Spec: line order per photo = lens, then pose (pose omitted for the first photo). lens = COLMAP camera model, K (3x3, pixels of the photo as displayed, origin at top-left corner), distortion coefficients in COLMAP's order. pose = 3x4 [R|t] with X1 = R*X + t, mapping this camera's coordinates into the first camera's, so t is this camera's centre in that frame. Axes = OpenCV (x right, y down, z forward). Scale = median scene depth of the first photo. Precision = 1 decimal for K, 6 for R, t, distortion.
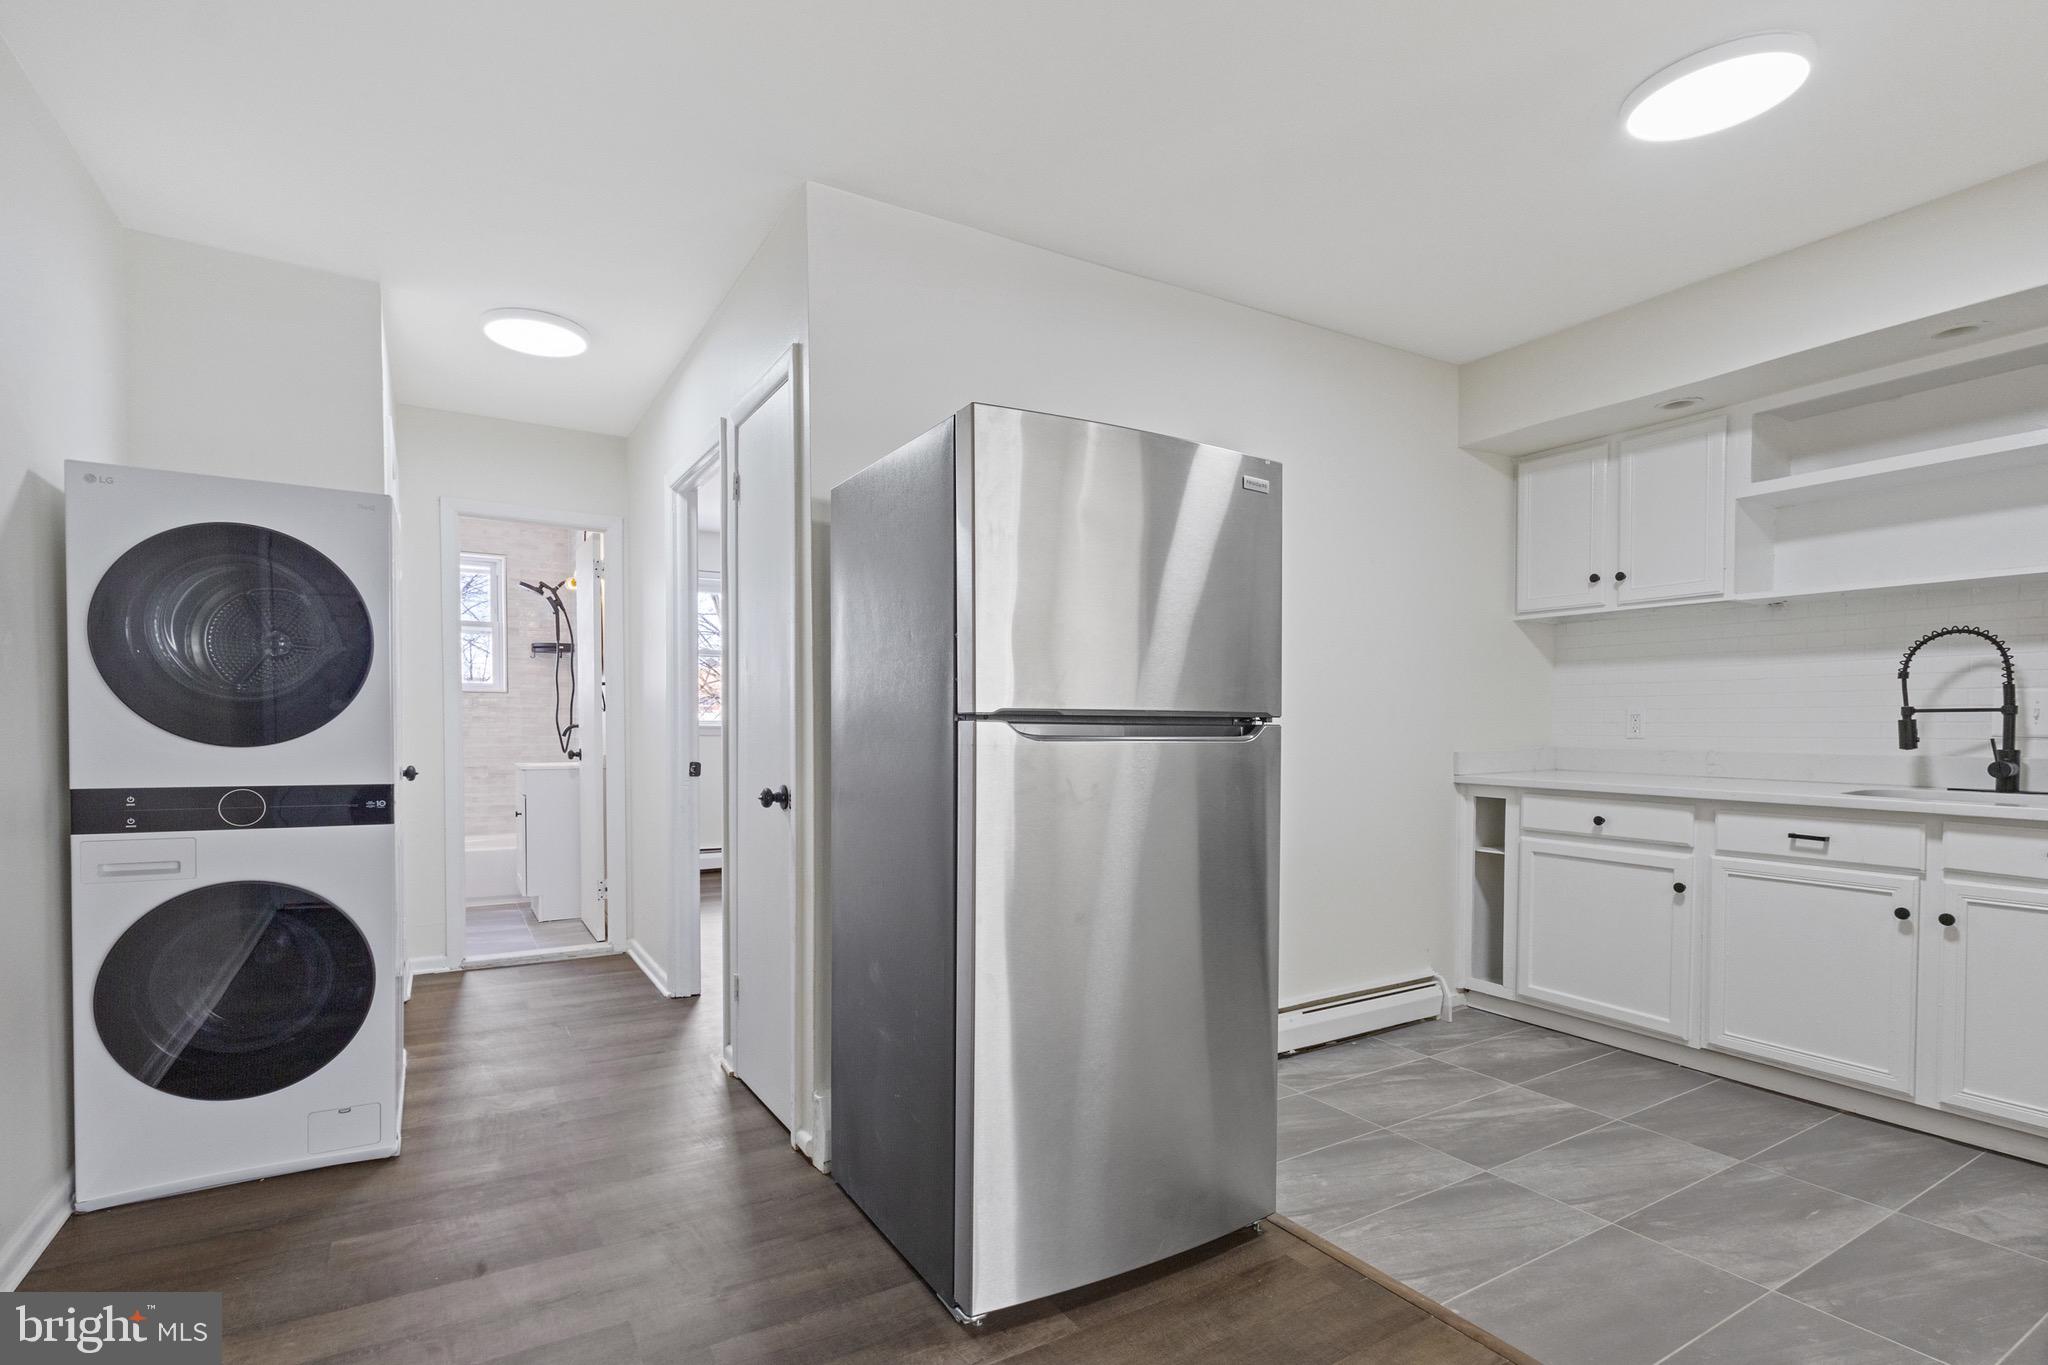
lens RADIAL K [[971.8, 0, 1026.9], [0, 971.8, 745.8], [0, 0, 1]] dist [0.006396, 0.000599]
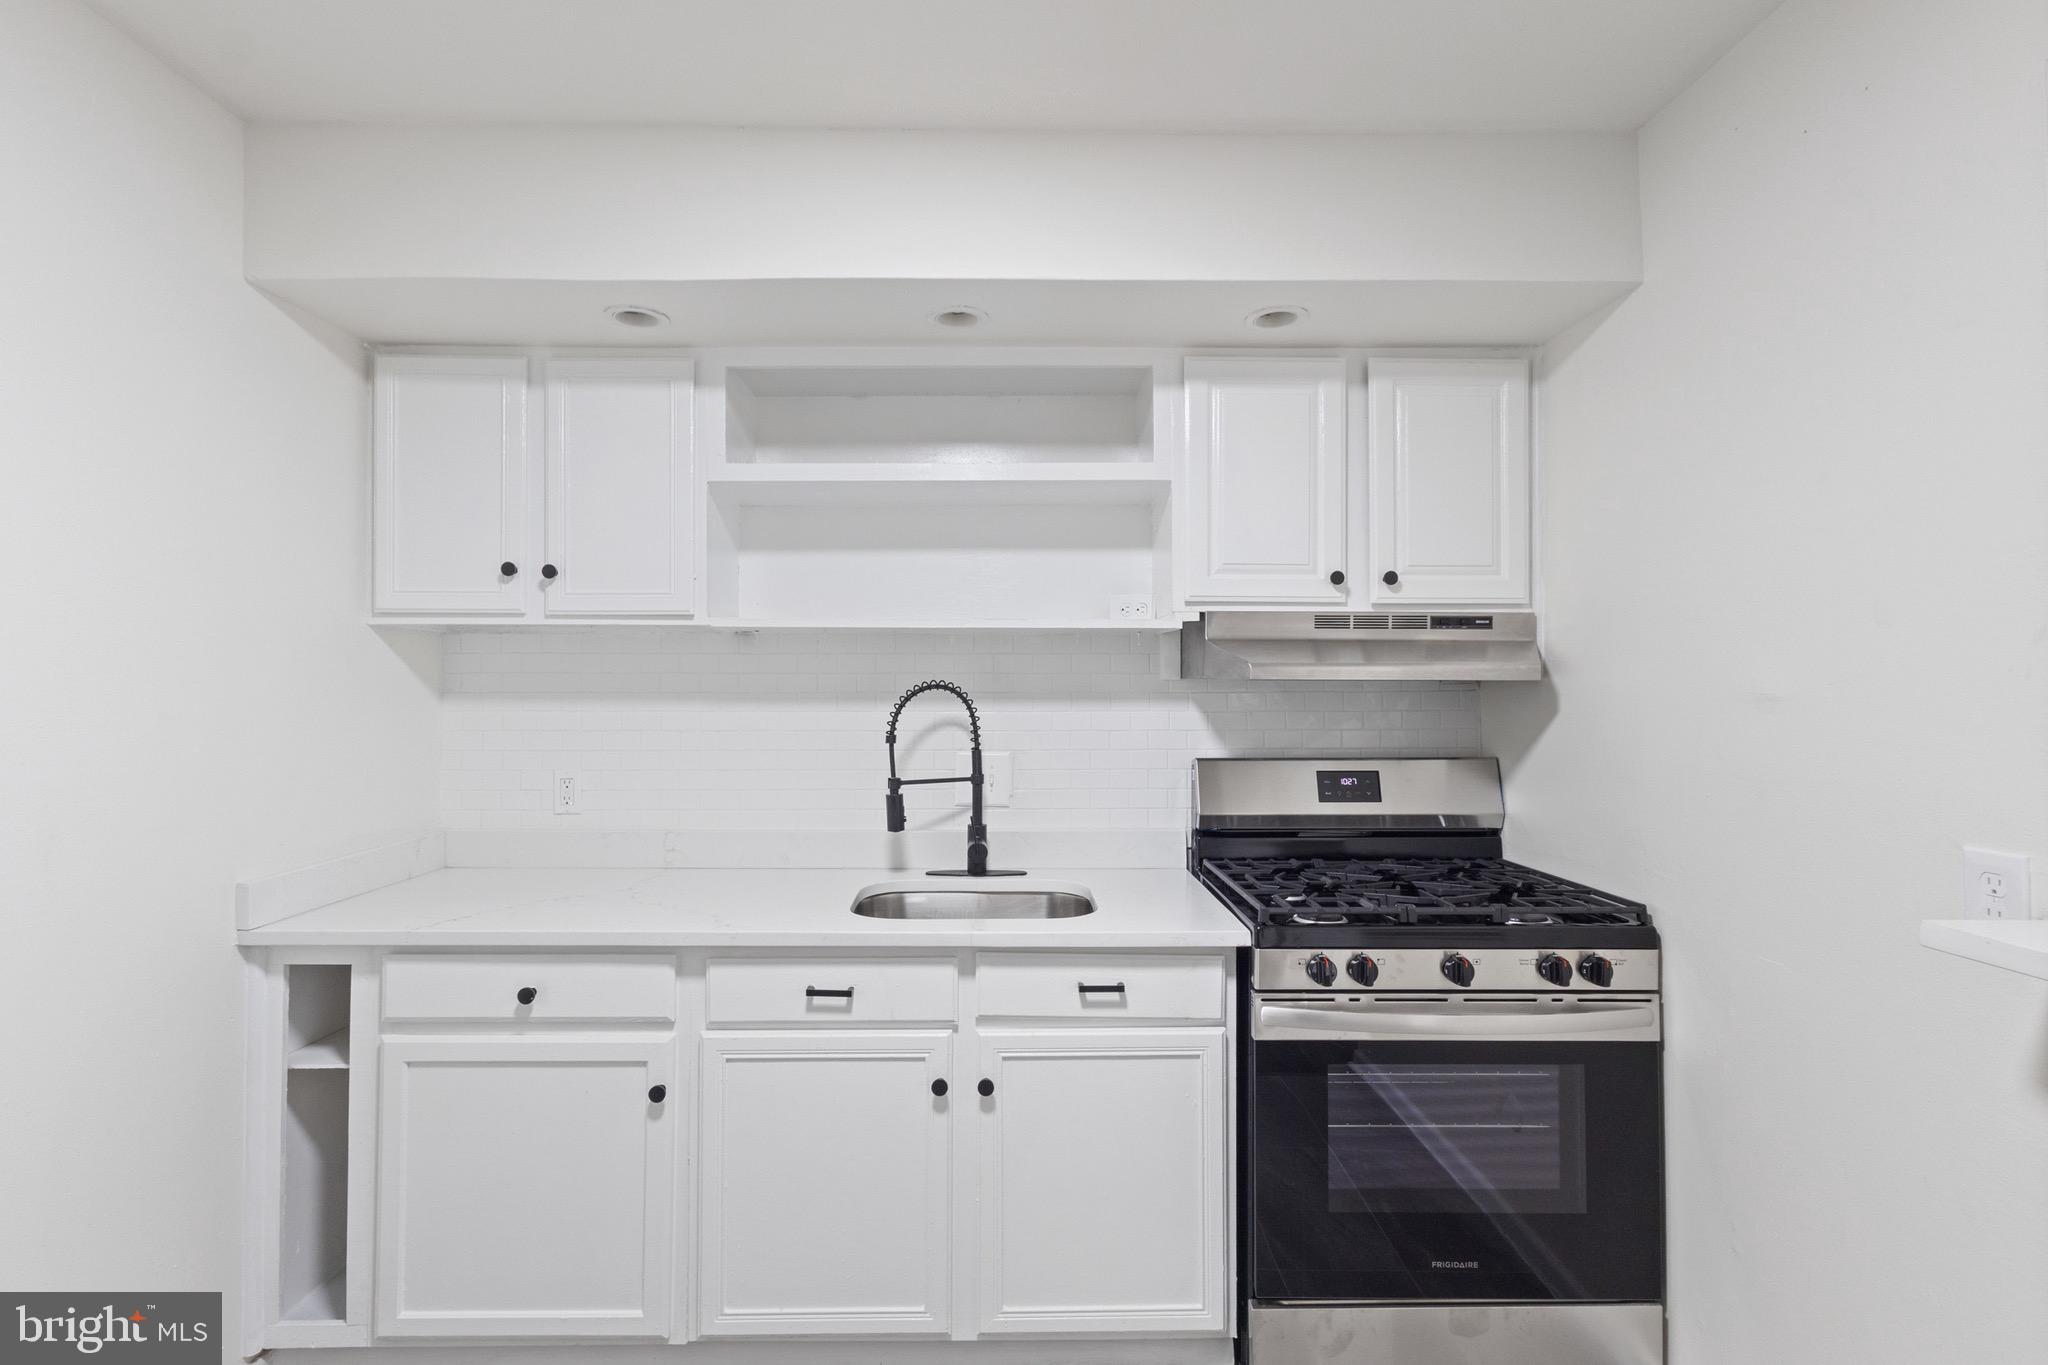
lens RADIAL K [[971.8, 0, 1023.1], [0, 971.8, 686.1], [0, 0, 1]] dist [0.006396, 0.000599]
pose [[0.504739, 0.008051, 0.863234, 0.241874], [0.021181, 0.999540, -0.021706, -0.087346], [-0.863012, 0.029240, 0.504336, 0.459681]]
